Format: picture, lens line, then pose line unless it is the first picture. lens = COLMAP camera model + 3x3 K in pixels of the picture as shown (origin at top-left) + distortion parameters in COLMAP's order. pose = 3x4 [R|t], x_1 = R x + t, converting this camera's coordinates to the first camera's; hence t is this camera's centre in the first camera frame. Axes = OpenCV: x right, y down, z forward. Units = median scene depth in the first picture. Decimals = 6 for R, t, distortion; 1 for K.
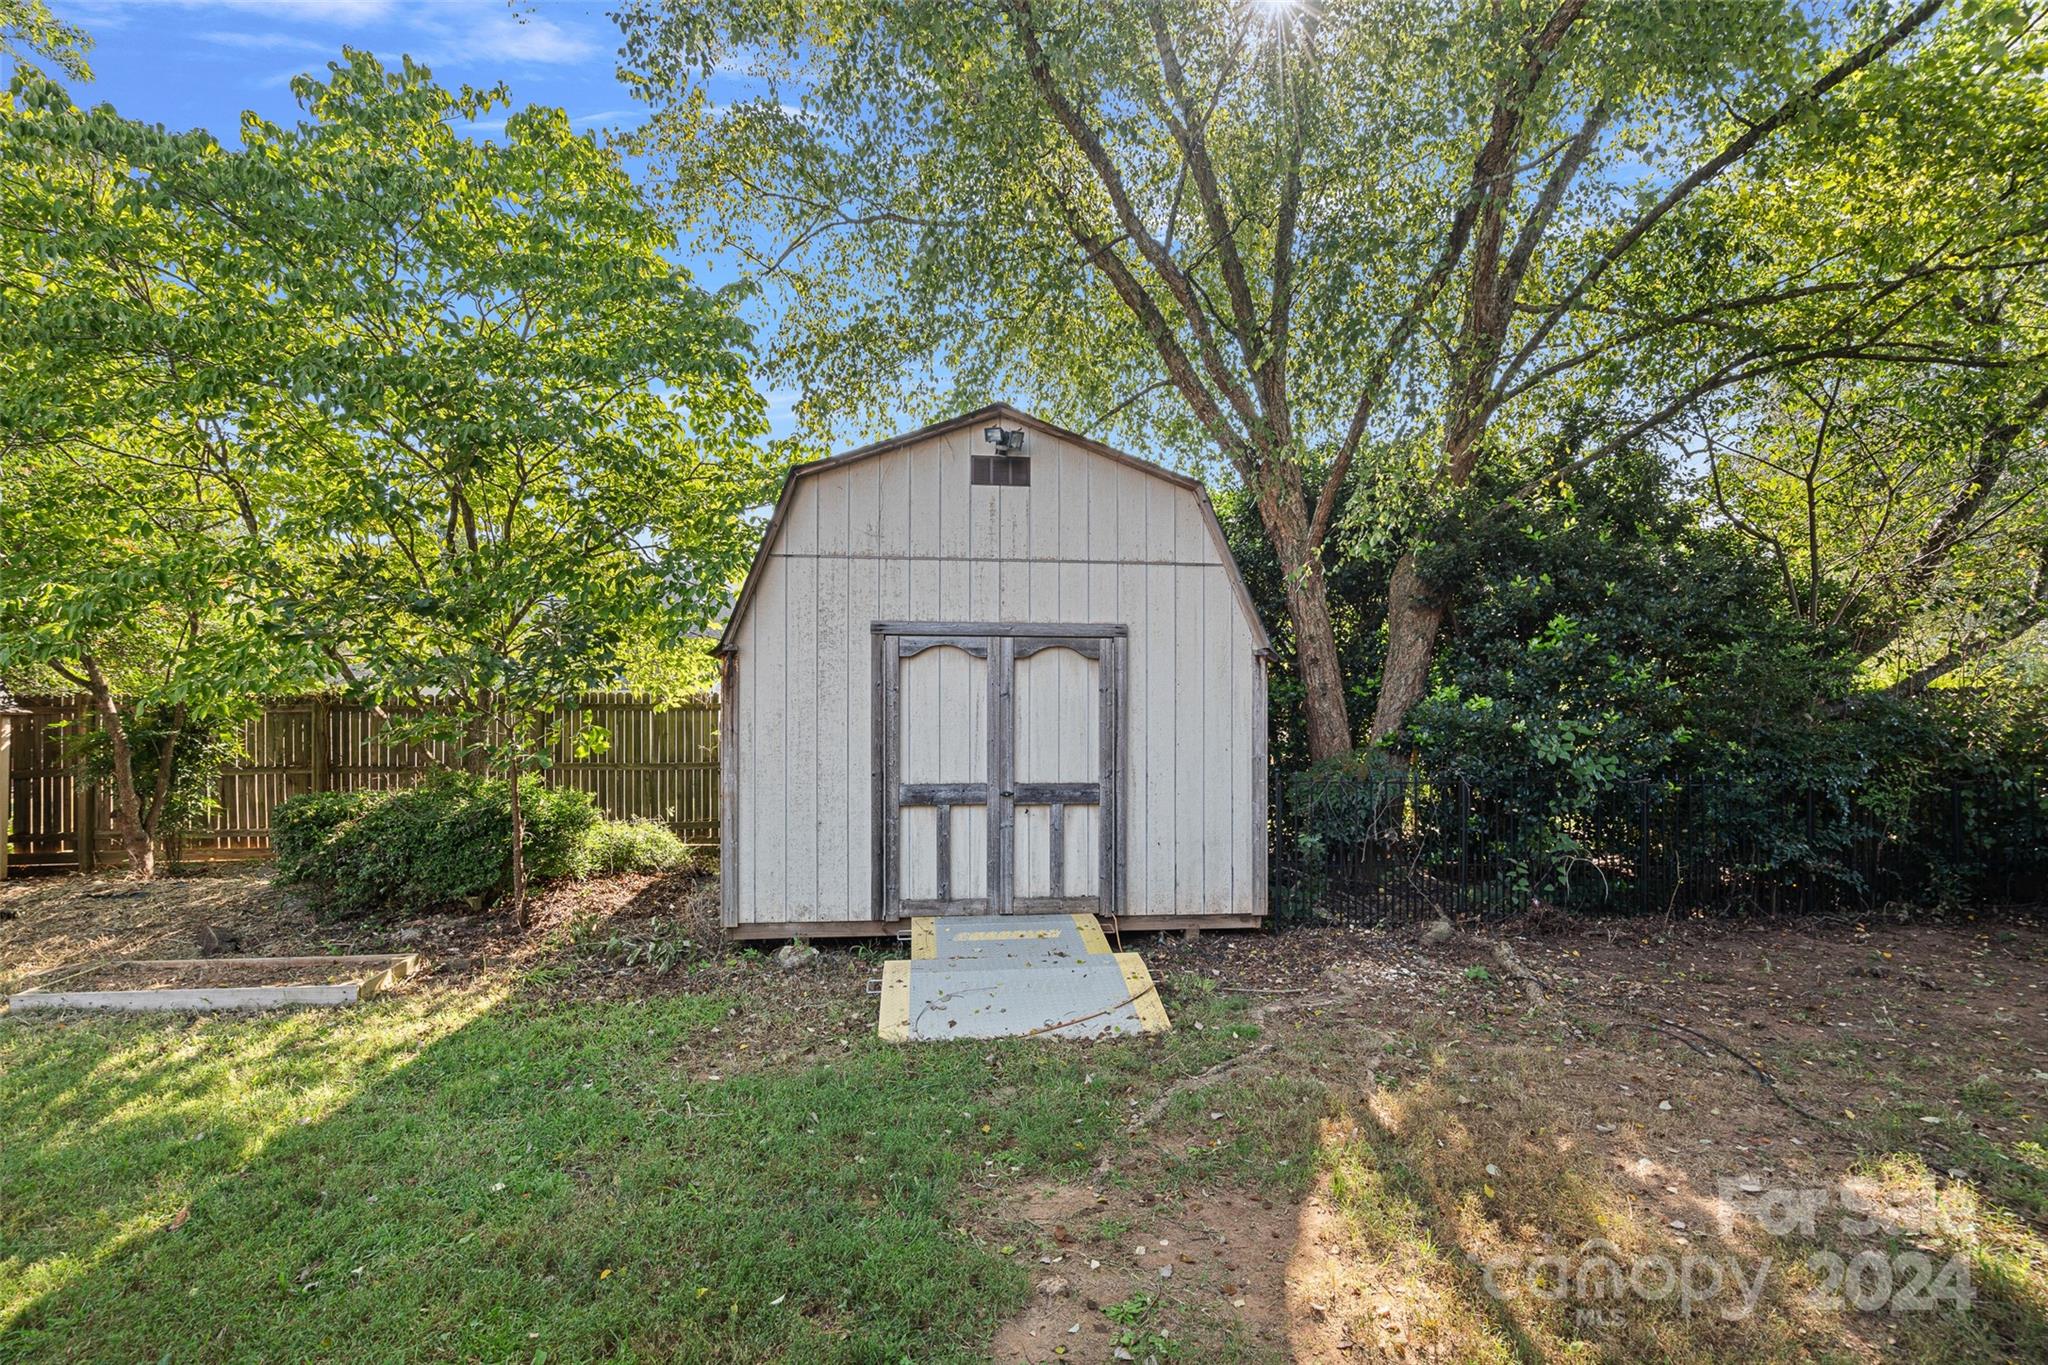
lens RADIAL K [[961.9, 0, 1016.1], [0, 961.9, 689.4], [0, 0, 1]] dist [-0.004423, 0.000885]
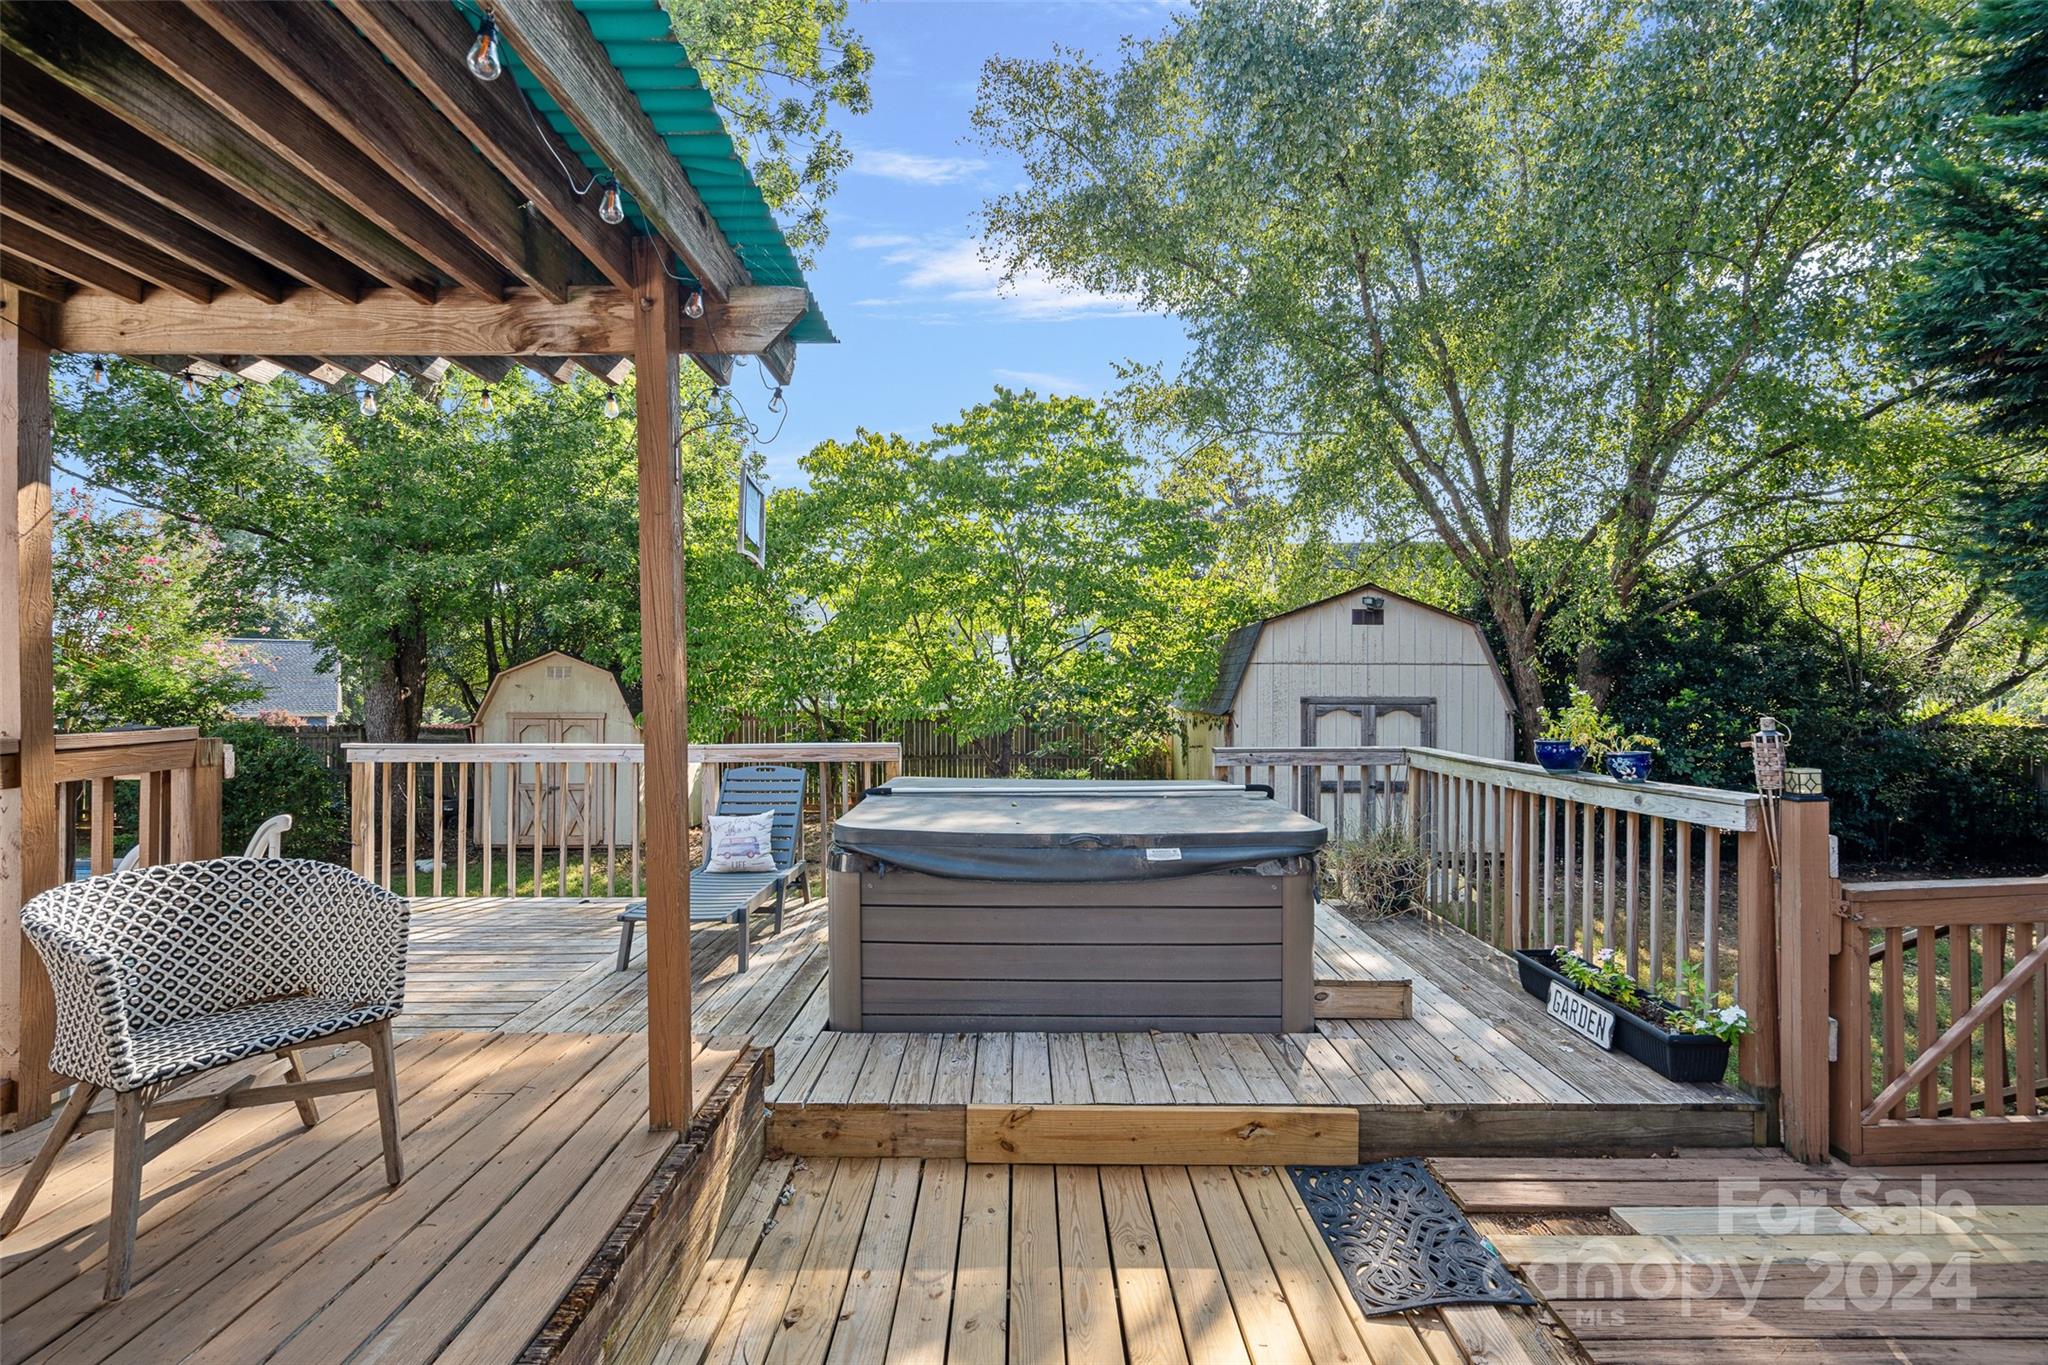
lens RADIAL K [[961.9, 0, 1024.0], [0, 961.9, 688.8], [0, 0, 1]] dist [-0.004423, 0.000885]
pose [[0.992400, 0.001234, -0.123045, -0.452959], [0.000400, 0.999912, 0.013261, -0.109596], [0.123051, -0.013209, 0.992312, -0.960633]]
